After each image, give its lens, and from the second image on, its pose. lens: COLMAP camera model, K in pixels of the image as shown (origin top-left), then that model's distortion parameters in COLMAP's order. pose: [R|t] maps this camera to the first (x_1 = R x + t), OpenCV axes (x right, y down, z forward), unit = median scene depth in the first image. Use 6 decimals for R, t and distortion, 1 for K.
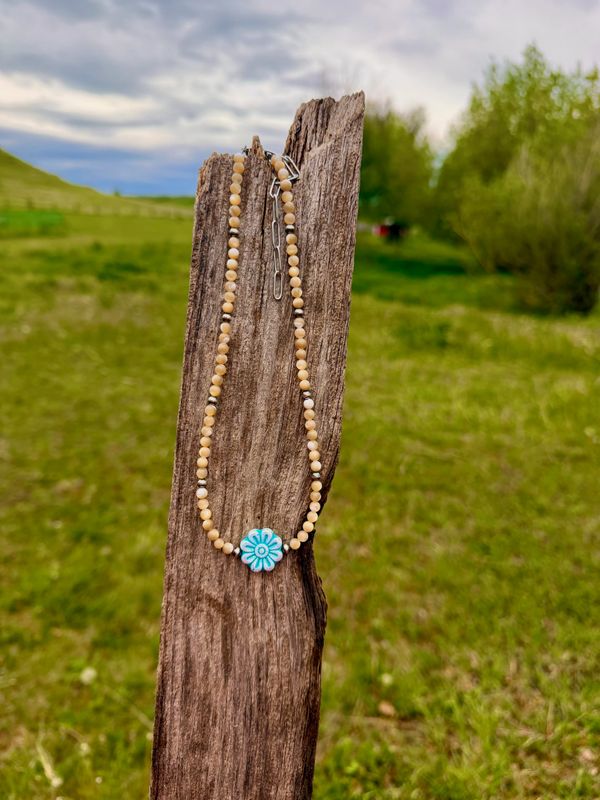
lens RADIAL K [[596.9, 0, 300.6], [0, 596.9, 395.6], [0, 0, 1]] dist [-0.028768, -0.000052]
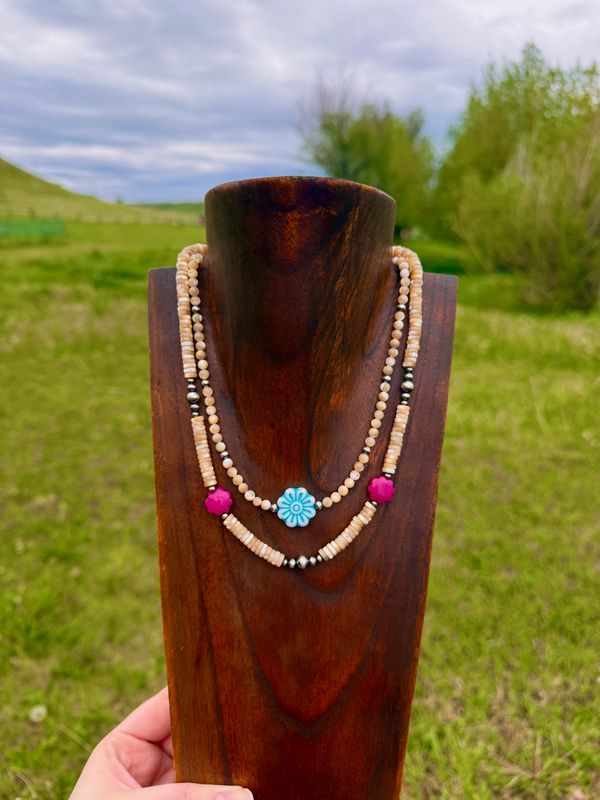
lens RADIAL K [[595.1, 0, 300.1], [0, 595.1, 400.7], [0, 0, 1]] dist [-0.034560, 0.007443]
pose [[0.999765, -0.019134, -0.010145, 0.033198], [0.019167, 0.999811, 0.003169, -0.006687], [0.010082, -0.003363, 0.999944, 0.037476]]
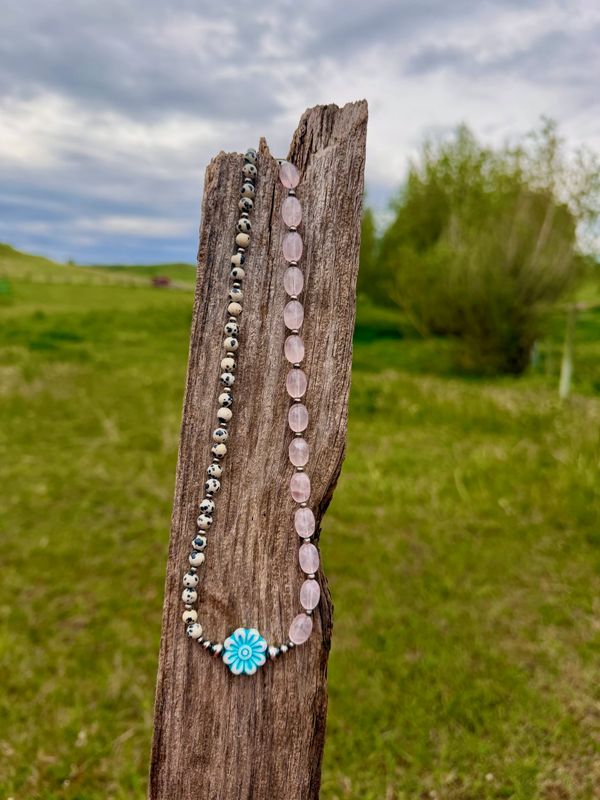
lens RADIAL K [[592.8, 0, 297.2], [0, 592.8, 400.4], [0, 0, 1]] dist [-0.025060, -0.003358]
pose [[0.997458, -0.019616, 0.068508, 0.094417], [0.026178, 0.995014, -0.096237, -0.021852], [-0.066279, 0.097786, 0.992998, 0.050965]]
